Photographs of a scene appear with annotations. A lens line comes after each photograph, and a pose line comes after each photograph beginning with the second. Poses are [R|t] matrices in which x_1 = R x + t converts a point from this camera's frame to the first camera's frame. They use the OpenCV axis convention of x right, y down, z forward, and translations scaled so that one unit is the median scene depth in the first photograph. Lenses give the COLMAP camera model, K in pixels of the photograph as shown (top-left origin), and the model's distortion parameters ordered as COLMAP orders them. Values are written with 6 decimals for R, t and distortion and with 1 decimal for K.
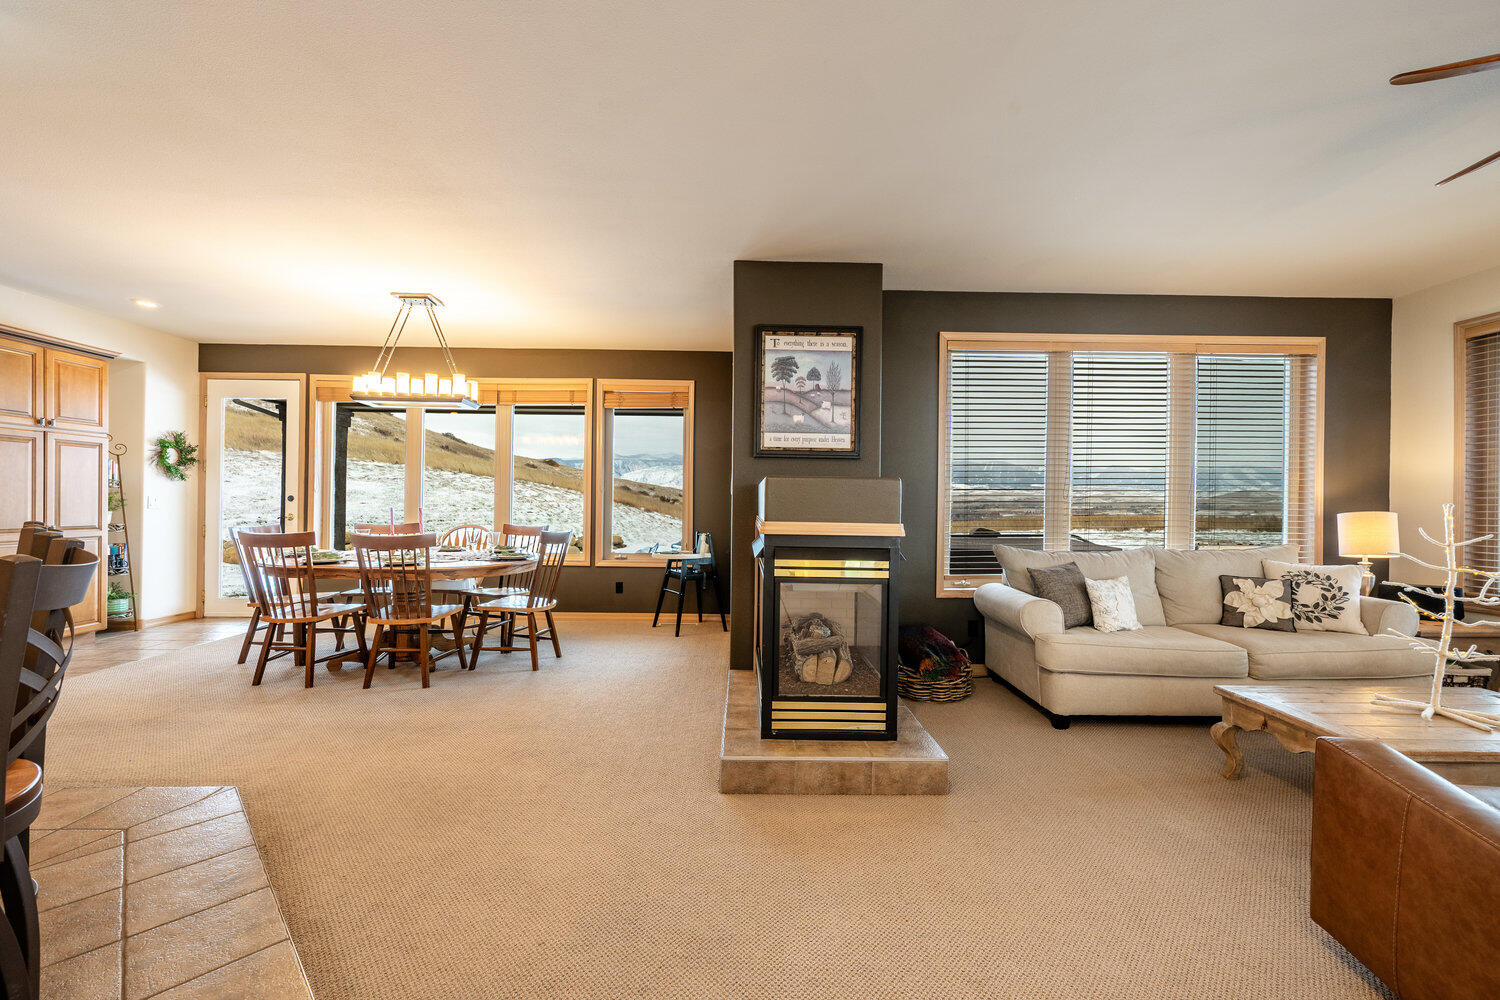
lens RADIAL K [[598.7, 0, 751.8], [0, 598.7, 504.7], [0, 0, 1]] dist [-0.000350, -0.000345]
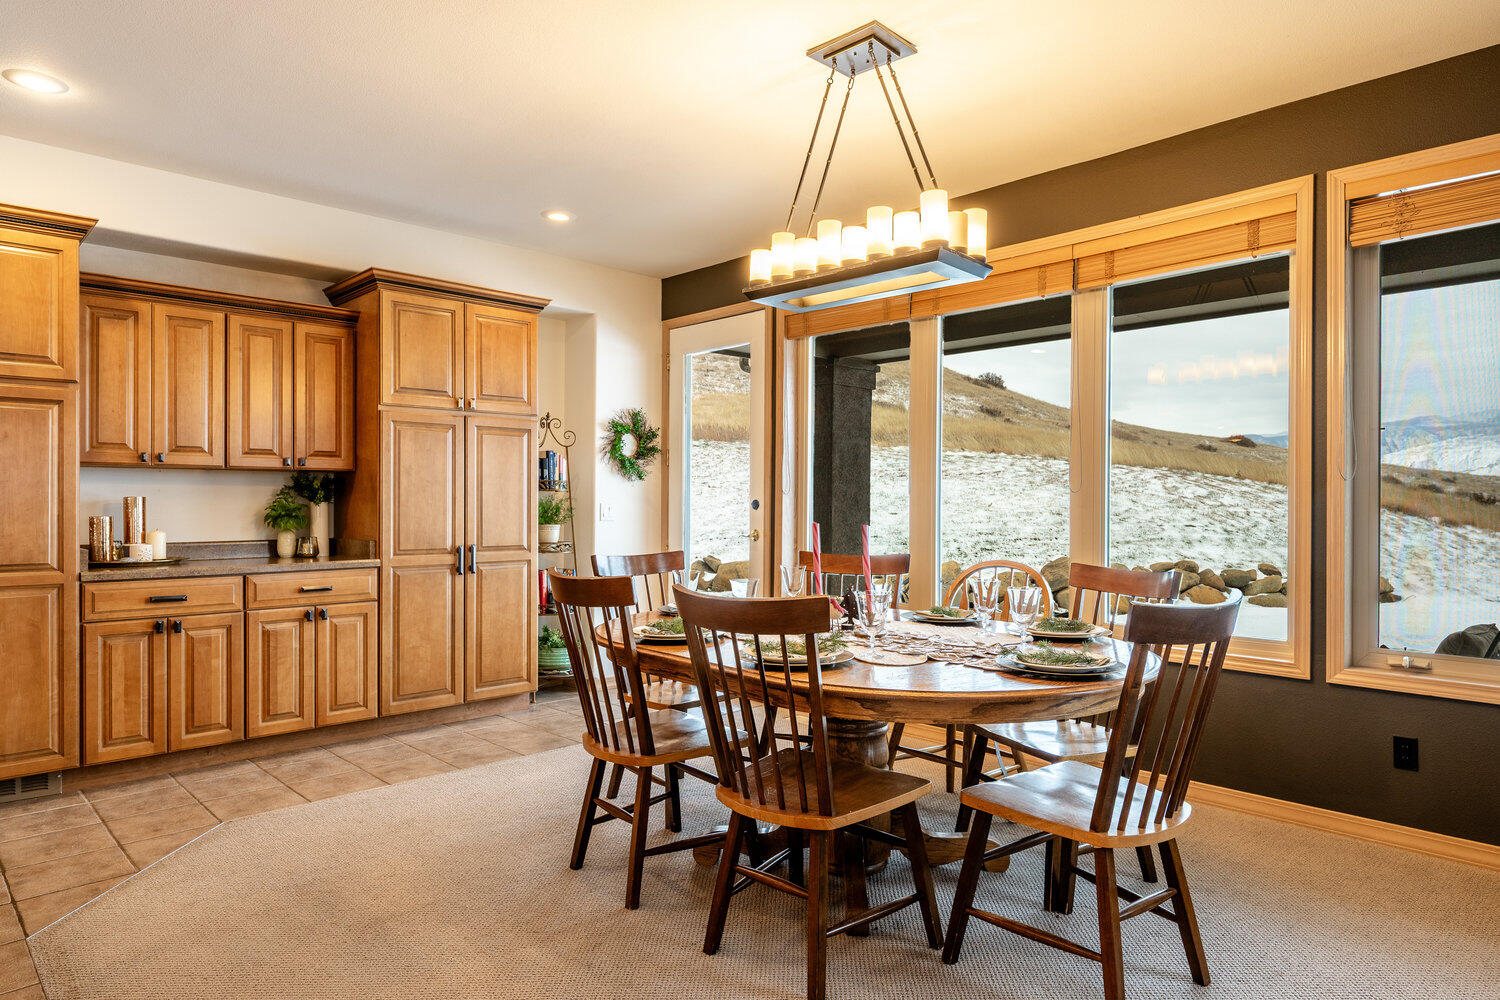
lens RADIAL K [[920.1, 0, 755.0], [0, 920.1, 504.7], [0, 0, 1]] dist [0.001867, 0.001819]
pose [[0.688887, -0.008629, -0.724817, -0.095717], [0.003319, 0.999956, -0.008749, -0.002352], [0.724861, 0.003621, 0.688885, 0.371865]]
